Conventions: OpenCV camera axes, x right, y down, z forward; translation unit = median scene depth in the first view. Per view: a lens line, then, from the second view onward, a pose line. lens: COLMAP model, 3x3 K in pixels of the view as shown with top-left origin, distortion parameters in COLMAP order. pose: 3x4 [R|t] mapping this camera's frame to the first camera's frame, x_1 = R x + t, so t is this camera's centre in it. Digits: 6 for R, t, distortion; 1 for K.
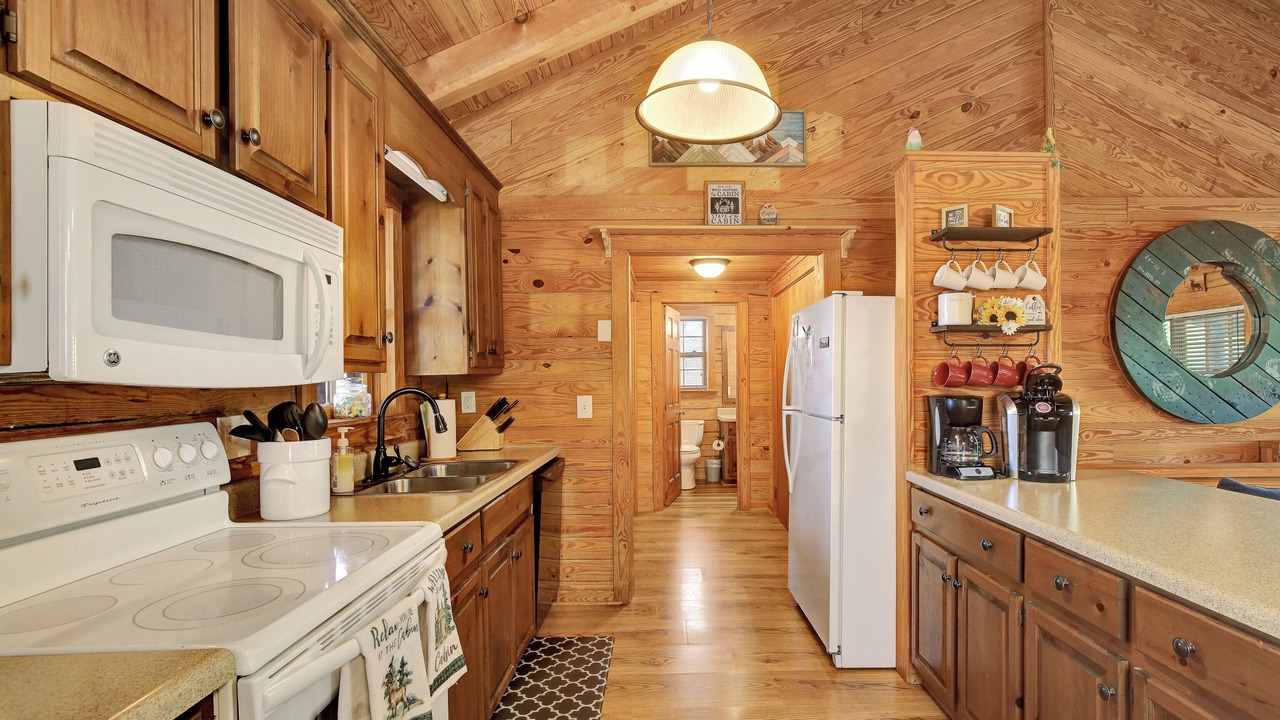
lens RADIAL K [[596.2, 0, 675.2], [0, 596.2, 372.4], [0, 0, 1]] dist [-0.022059, 0.003696]
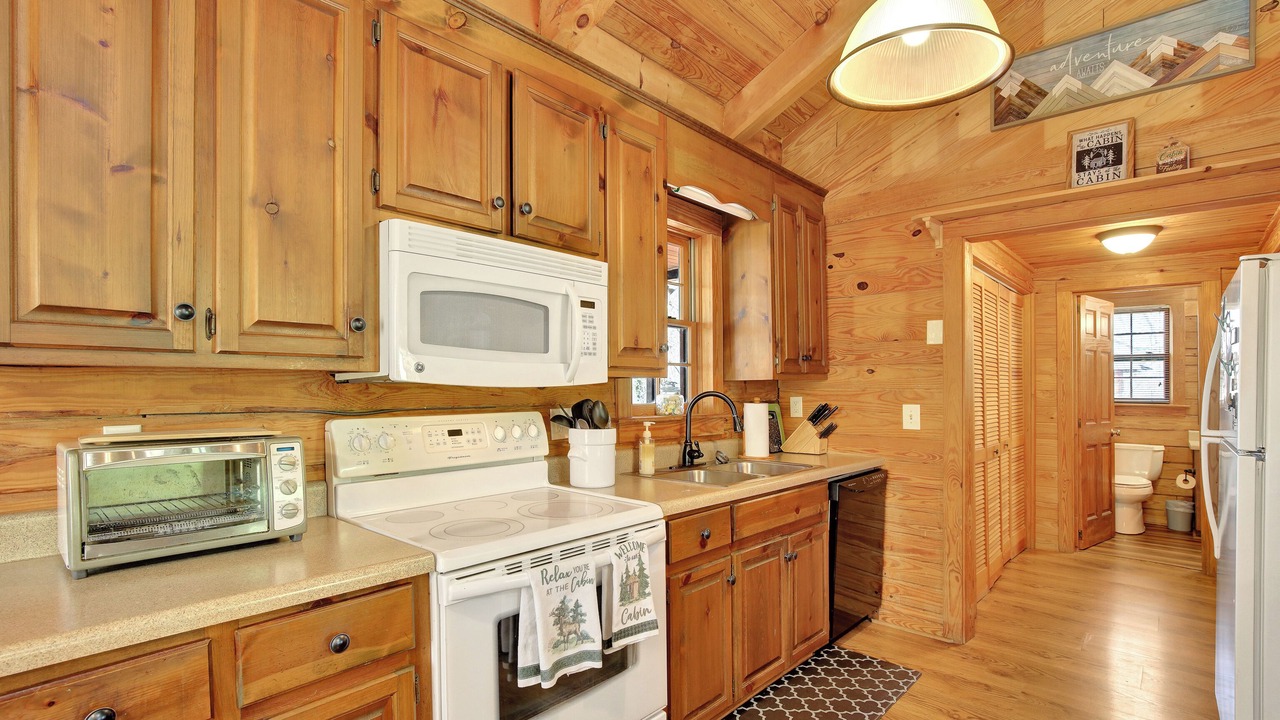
lens RADIAL K [[596.2, 0, 643.7], [0, 596.2, 390.7], [0, 0, 1]] dist [-0.022059, 0.003696]
pose [[0.727664, 0.014934, -0.685771, 0.175717], [-0.003323, 0.999828, 0.018248, 0.003077], [0.685926, -0.010999, 0.727588, 0.058732]]
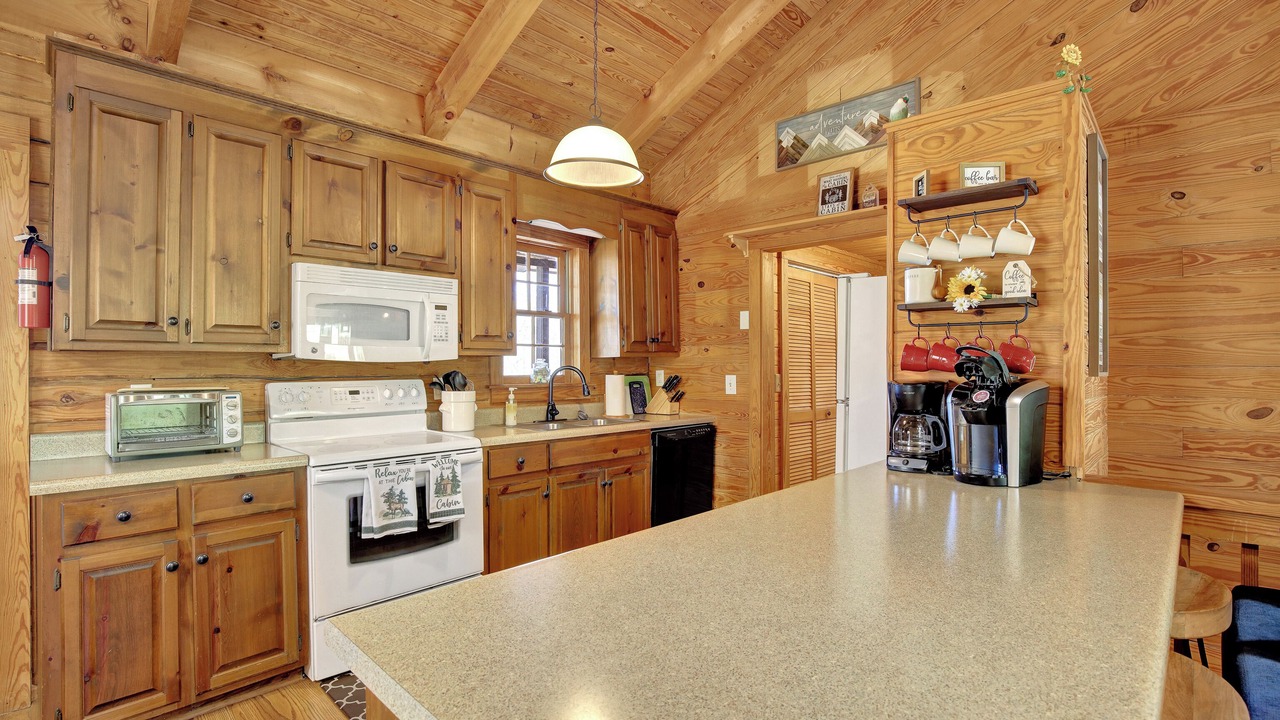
lens RADIAL K [[596.2, 0, 643.4], [0, 596.2, 351.7], [0, 0, 1]] dist [-0.022059, 0.003696]
pose [[0.707756, -0.005155, -0.706438, 0.572688], [-0.001796, 0.999957, -0.009096, 0.002147], [0.706455, 0.007707, 0.707716, 0.033326]]
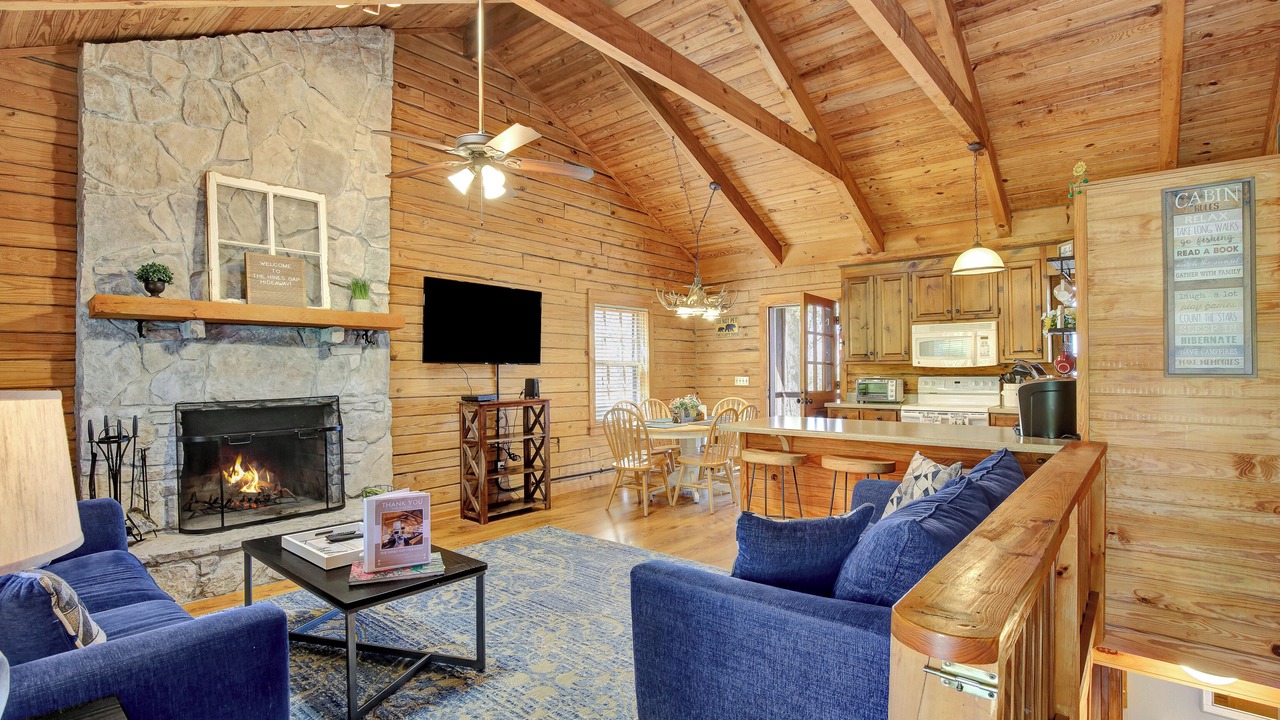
lens RADIAL K [[596.2, 0, 639.1], [0, 596.2, 370.4], [0, 0, 1]] dist [-0.022059, 0.003696]
pose [[-0.664647, 0.012674, -0.747050, 1.597160], [0.016624, 0.999859, 0.002172, -0.000640], [0.746973, -0.010976, -0.664764, 0.821361]]
